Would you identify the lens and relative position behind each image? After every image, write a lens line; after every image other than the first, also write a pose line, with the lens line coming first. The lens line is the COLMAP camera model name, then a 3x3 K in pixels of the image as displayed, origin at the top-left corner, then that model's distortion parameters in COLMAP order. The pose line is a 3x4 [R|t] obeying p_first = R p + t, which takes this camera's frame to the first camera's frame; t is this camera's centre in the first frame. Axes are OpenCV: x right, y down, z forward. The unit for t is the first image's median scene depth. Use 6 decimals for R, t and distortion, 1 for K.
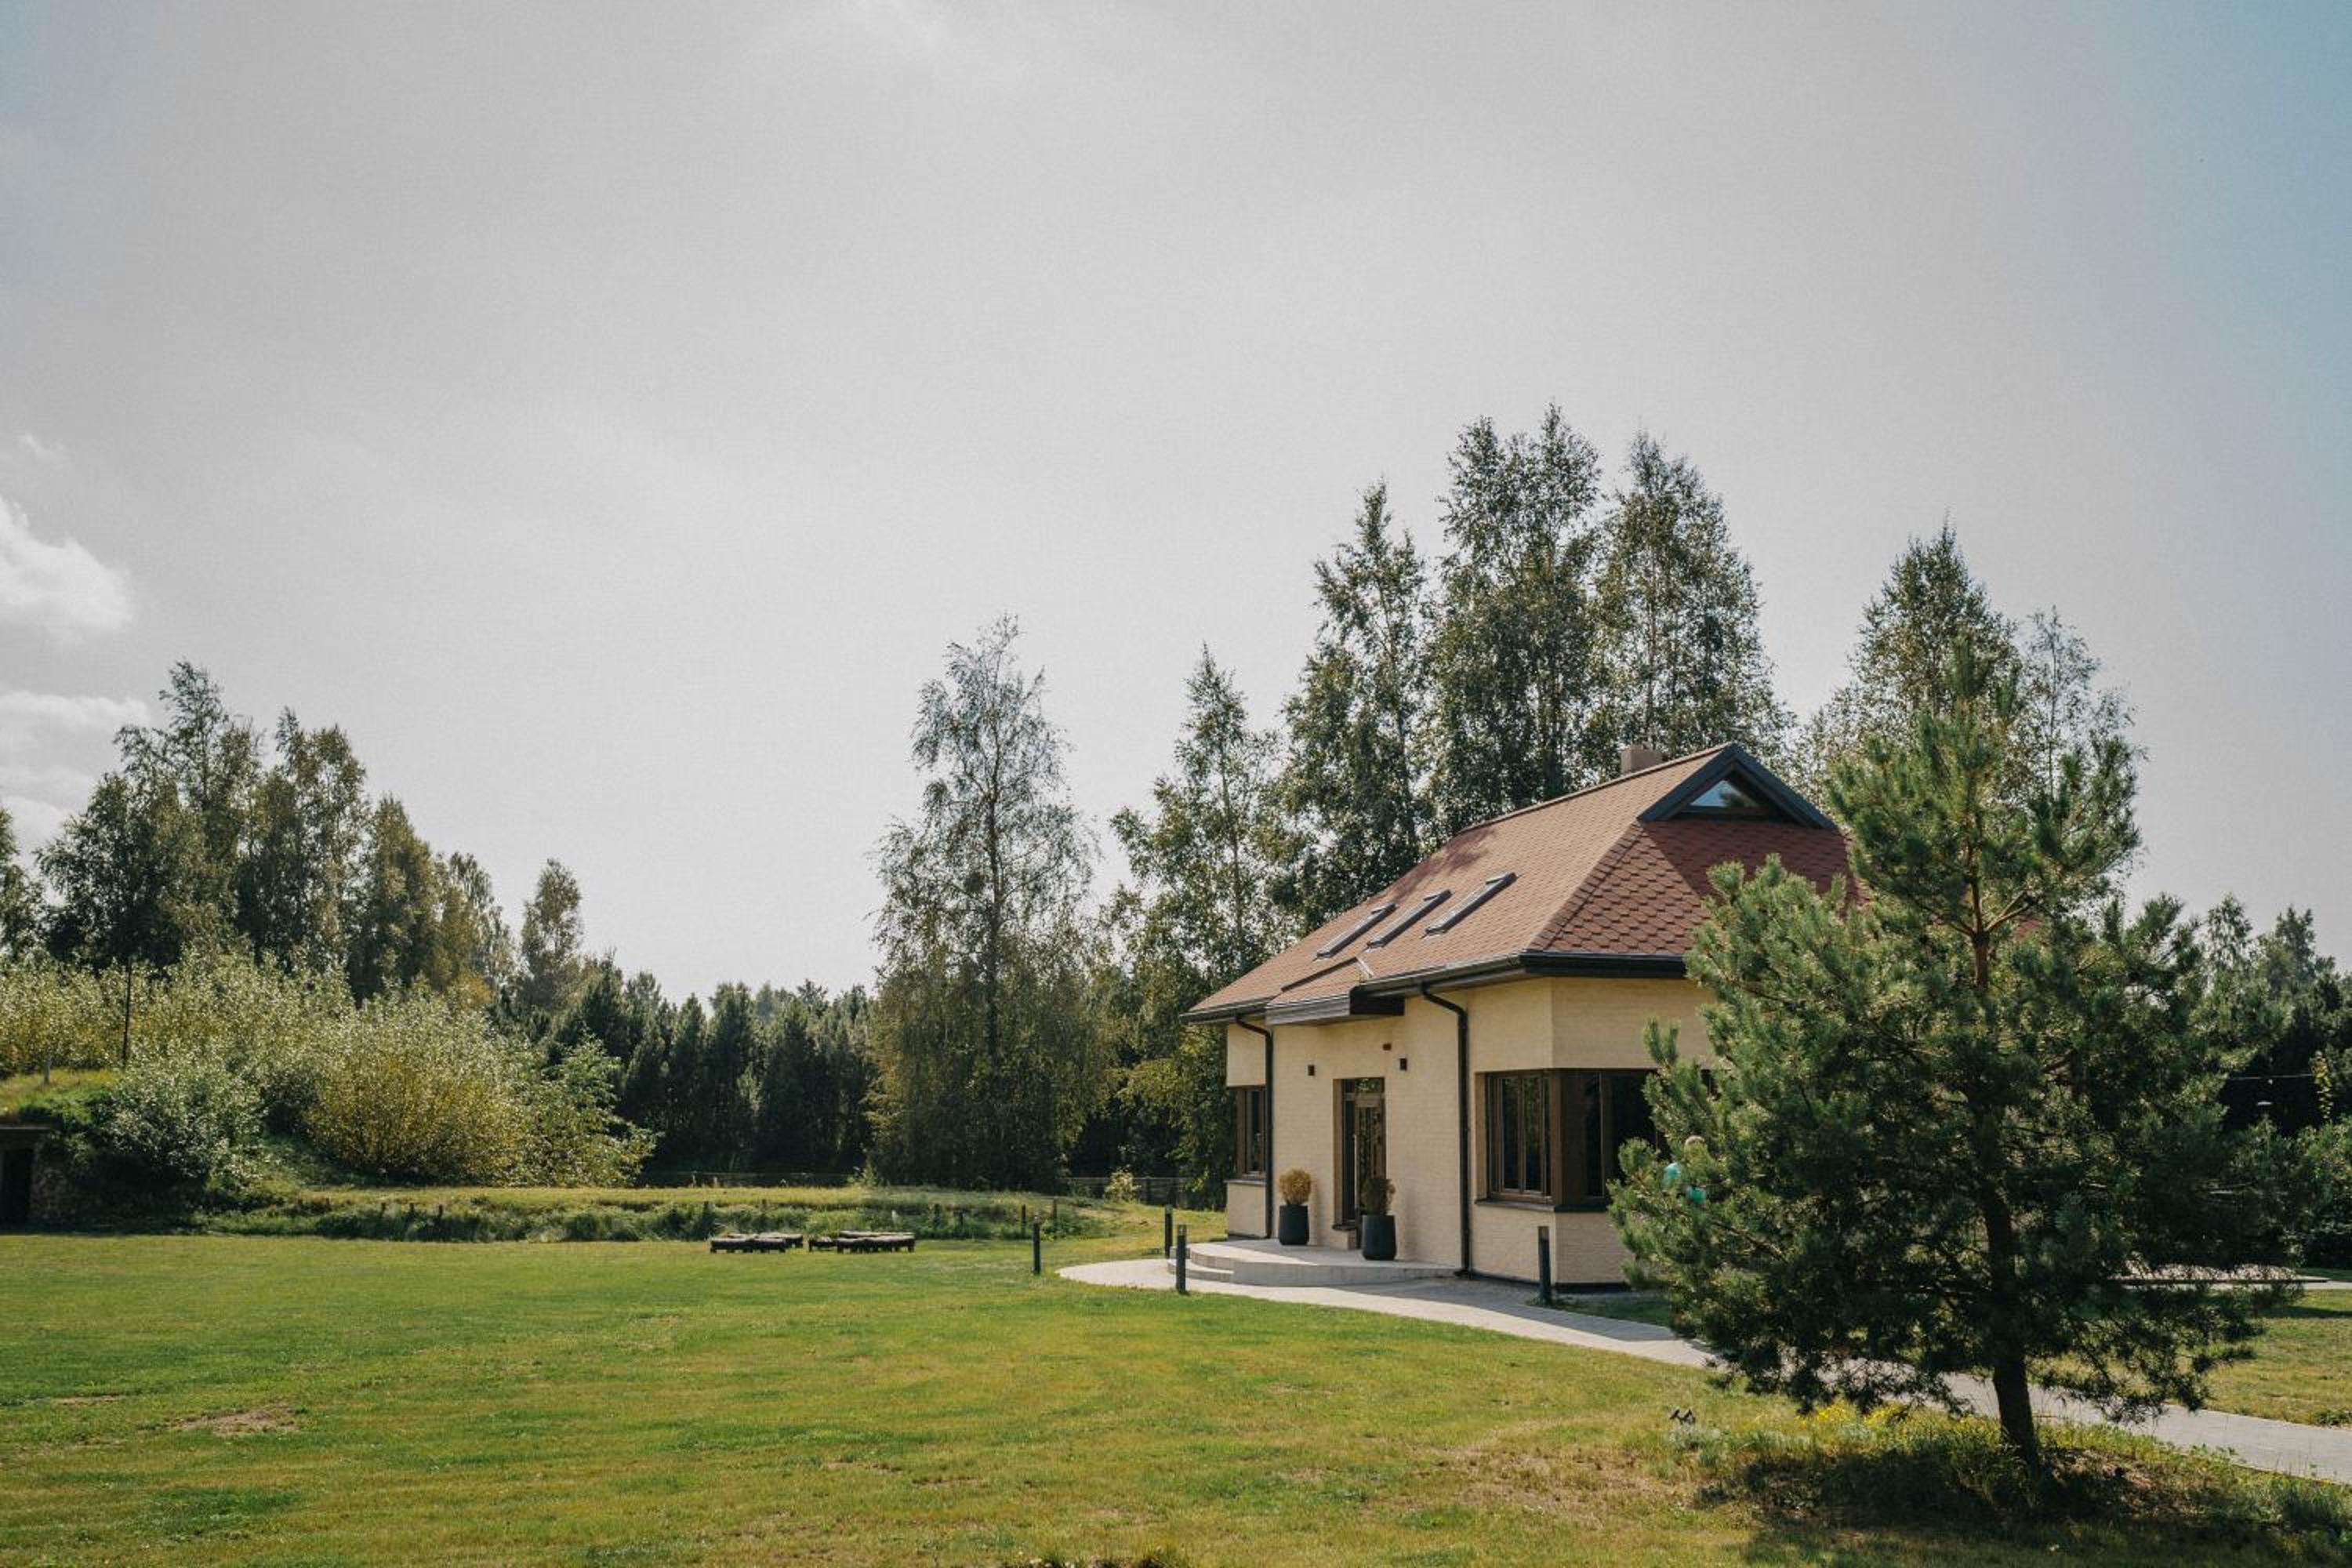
lens RADIAL K [[2280.1, 0, 1204.7], [0, 2280.1, 781.6], [0, 0, 1]] dist [-0.066081, 0.093761]
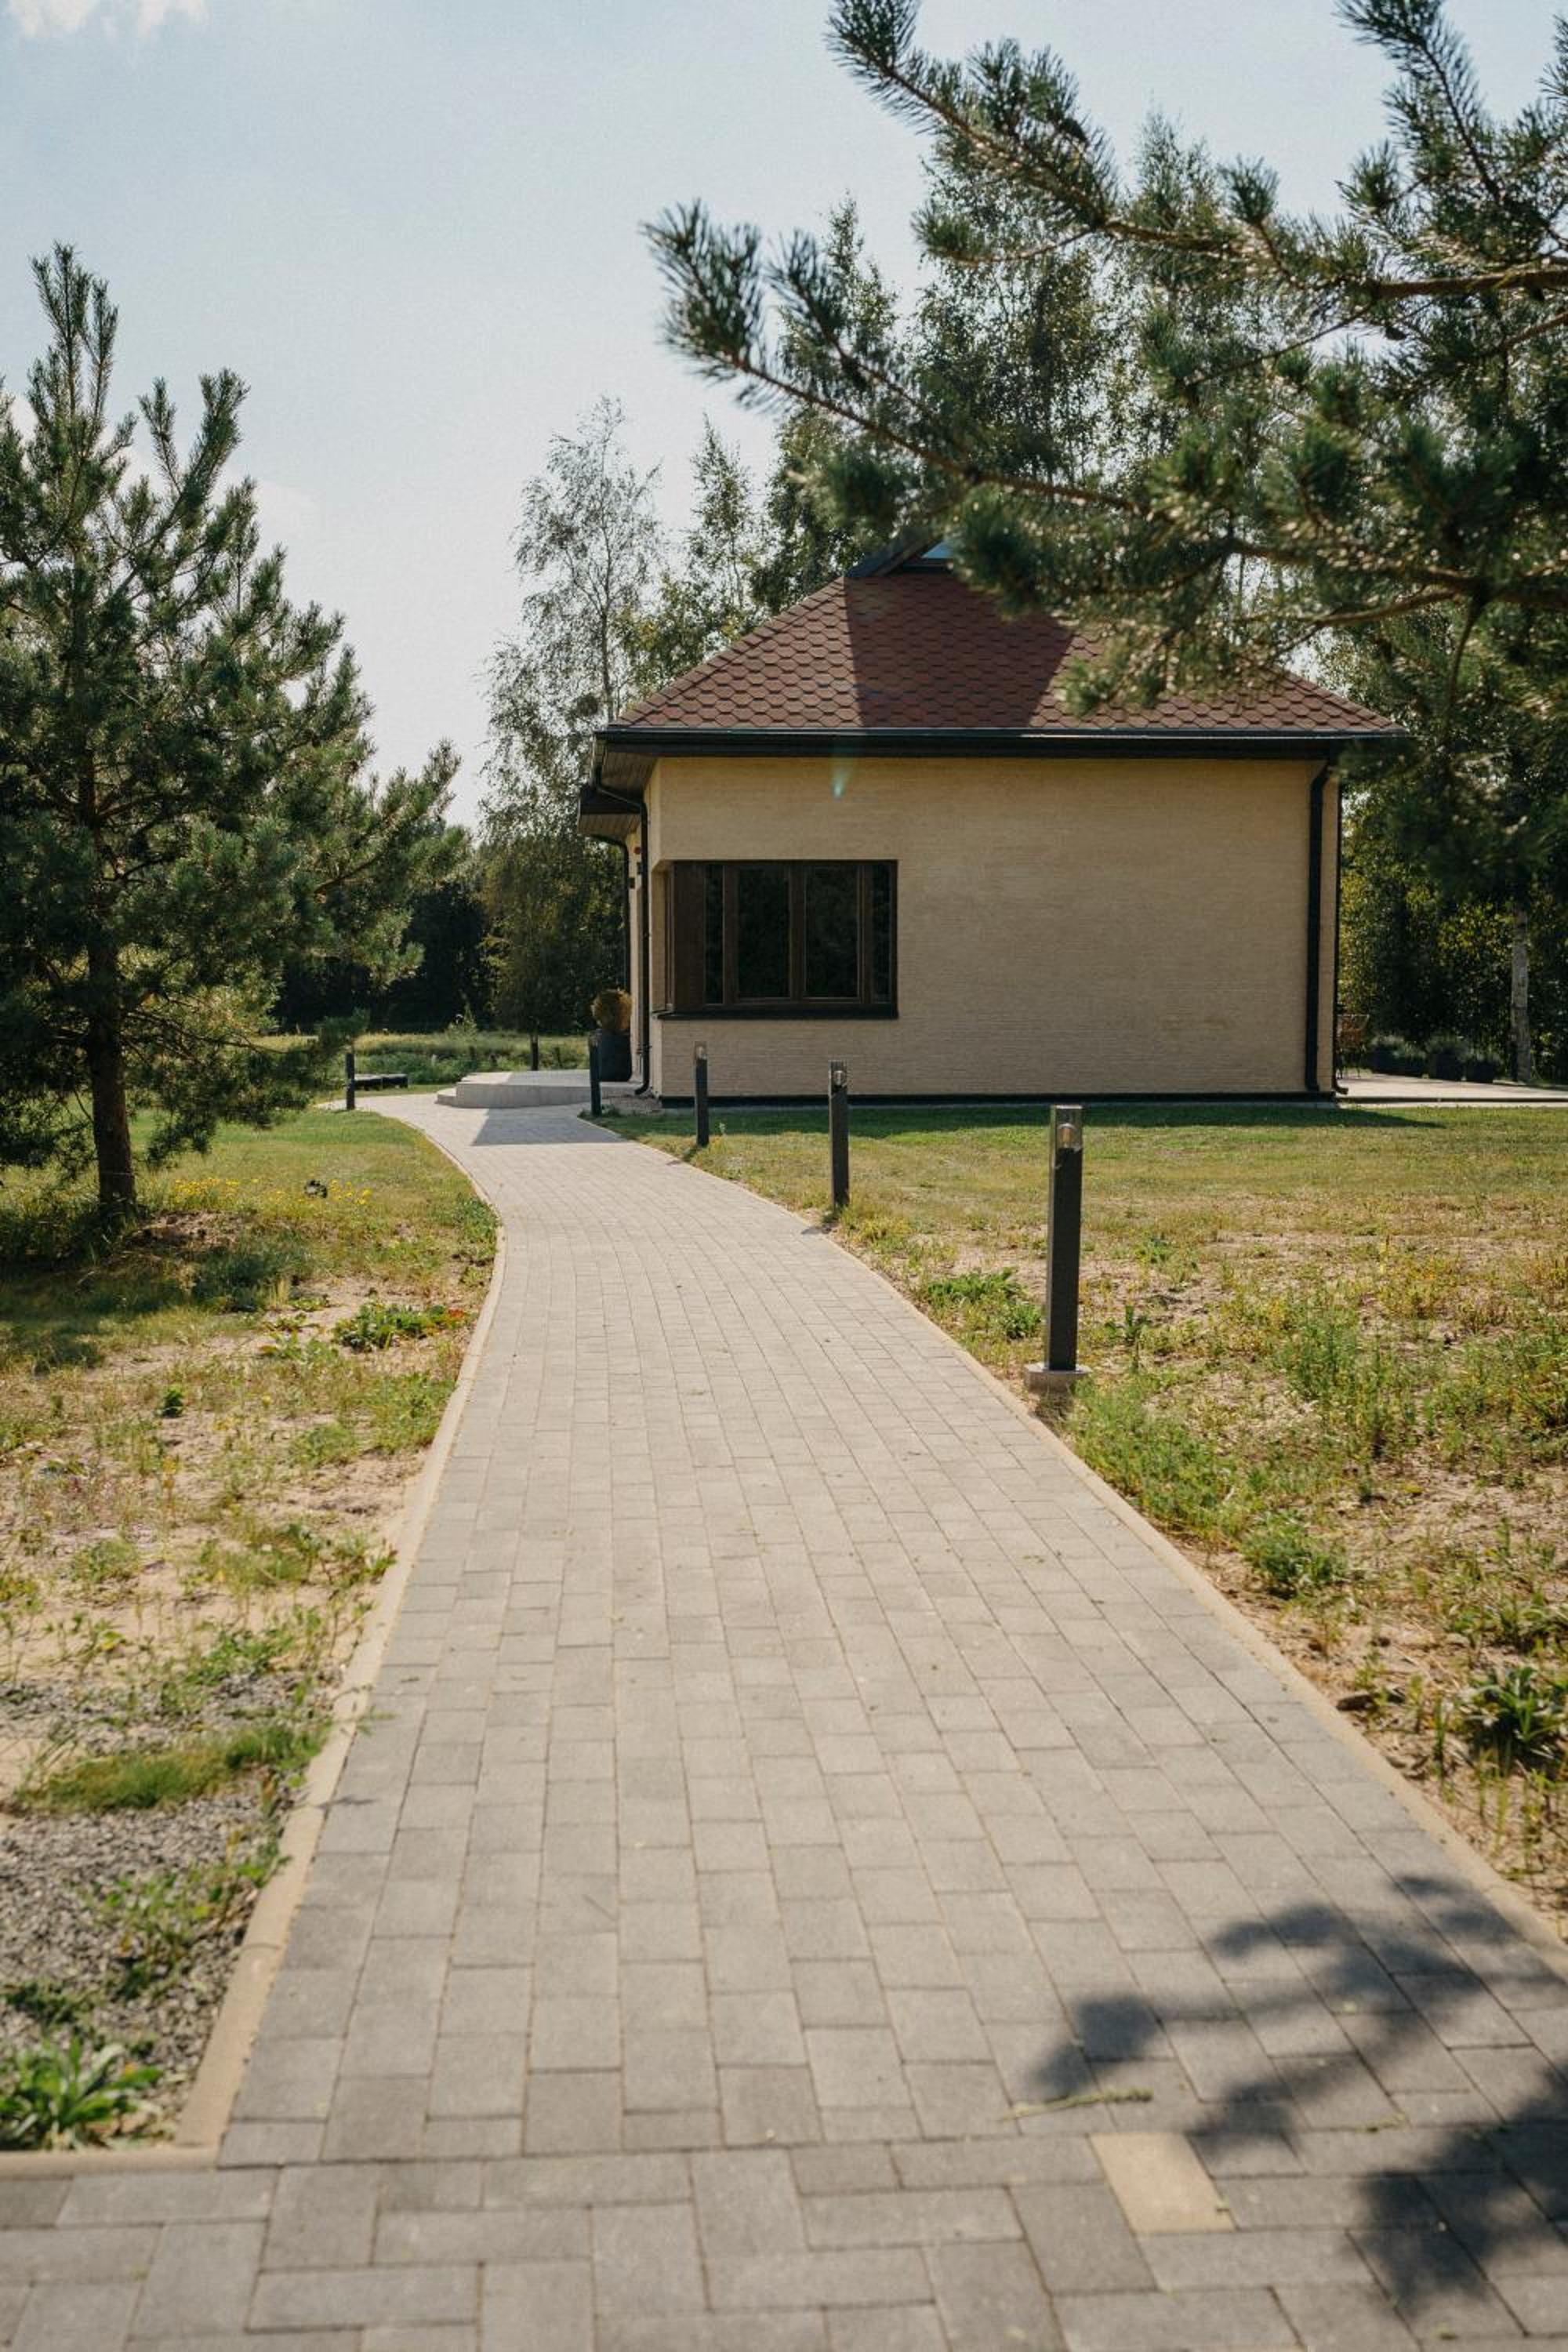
lens RADIAL K [[2445.1, 0, 787.3], [0, 2445.1, 1245.7], [0, 0, 1]] dist [-0.037557, 0.000173]
pose [[0.984397, 0.007418, -0.175804, 0.219374], [0.036857, 0.968255, 0.247233, 0.022085], [0.172057, -0.249856, 0.952874, 0.036591]]
